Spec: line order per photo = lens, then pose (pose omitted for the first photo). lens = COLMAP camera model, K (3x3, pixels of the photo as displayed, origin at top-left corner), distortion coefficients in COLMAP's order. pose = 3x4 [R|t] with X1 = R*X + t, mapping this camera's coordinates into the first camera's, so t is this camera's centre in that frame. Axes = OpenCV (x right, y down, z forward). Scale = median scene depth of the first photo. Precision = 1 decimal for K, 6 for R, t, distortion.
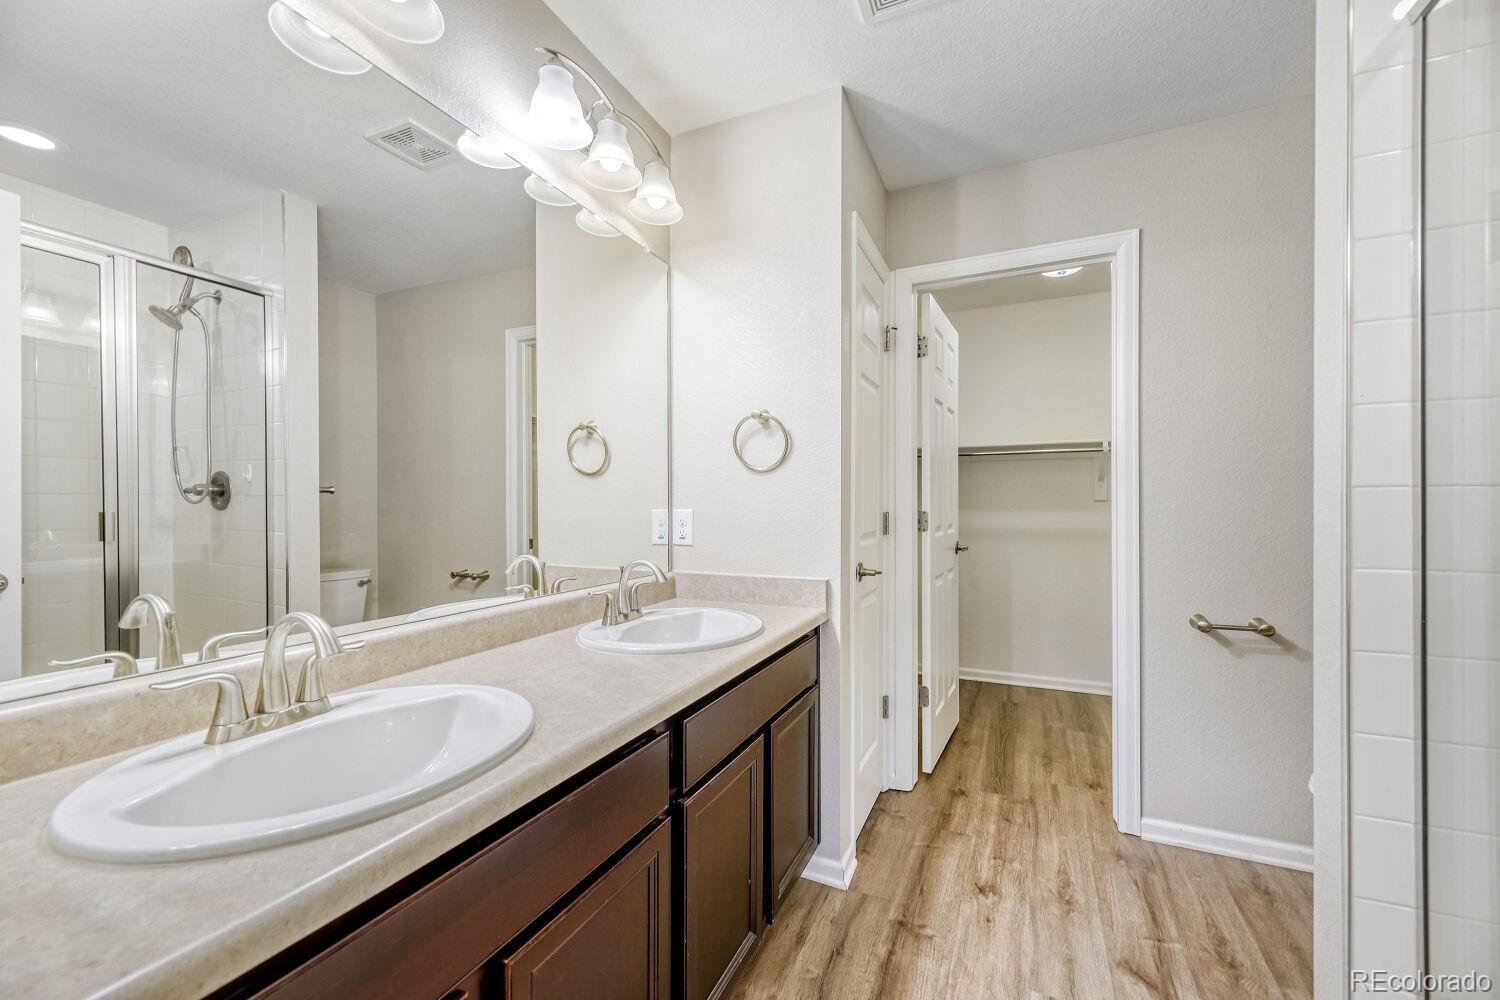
lens RADIAL K [[623.4, 0, 750.9], [0, 623.4, 507.0], [0, 0, 1]] dist [-0.001964, -0.000631]
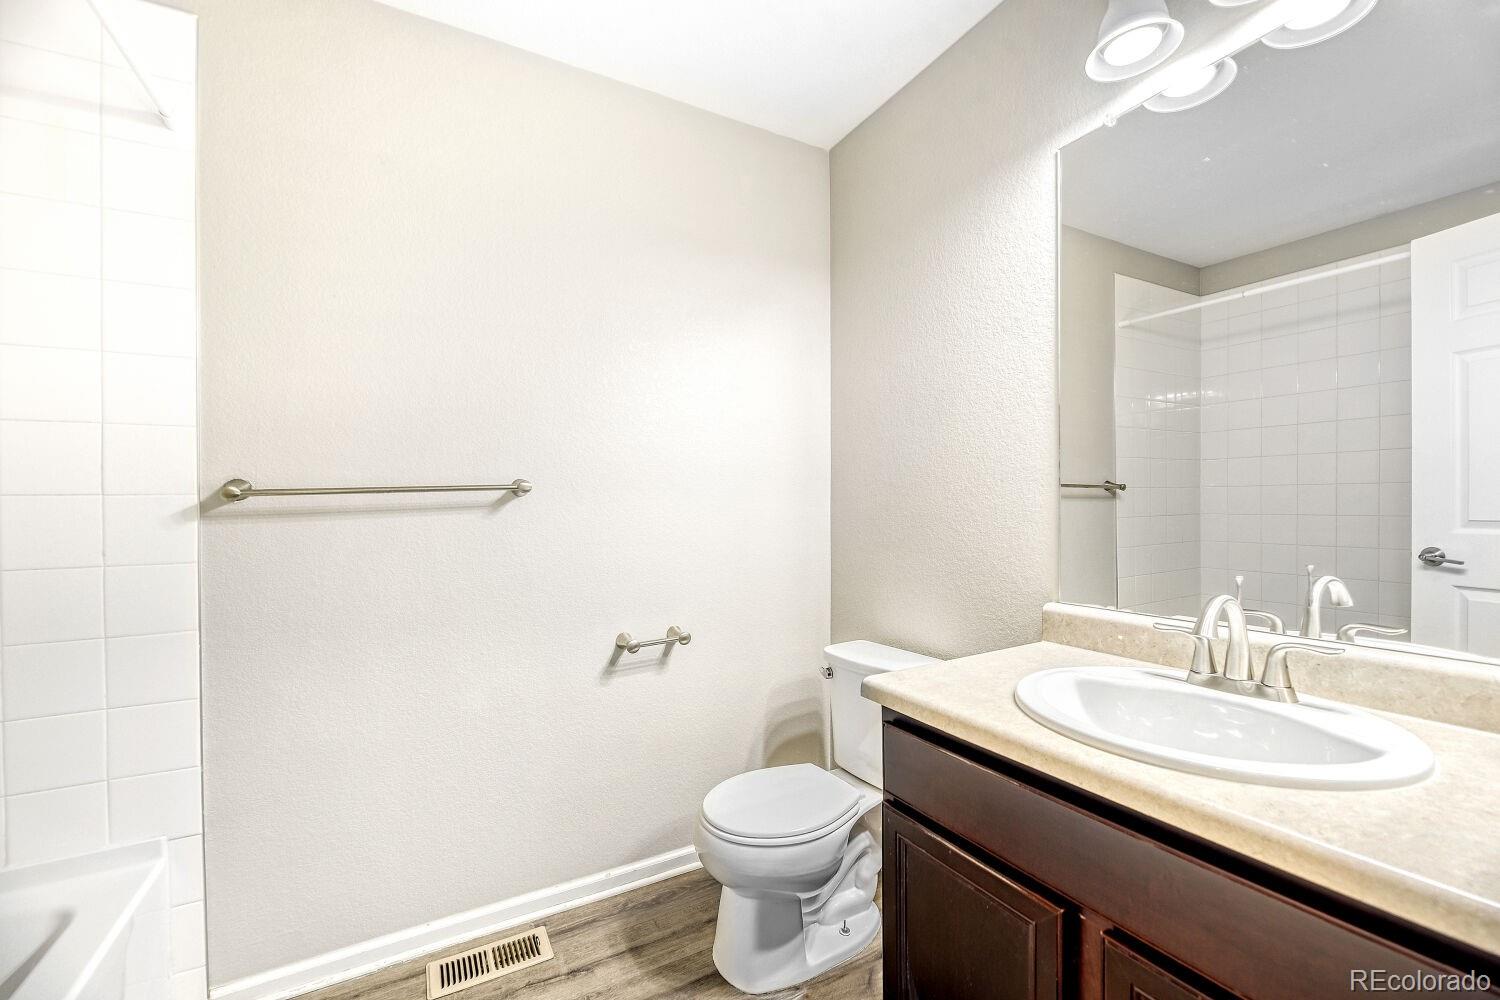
lens RADIAL K [[623.4, 0, 750.9], [0, 623.4, 507.0], [0, 0, 1]] dist [-0.001964, -0.000631]
pose [[-0.601561, 0.014506, -0.798695, 0.533855], [0.009758, 0.999894, 0.010811, 0.002573], [0.798767, -0.001290, -0.601638, 0.842404]]
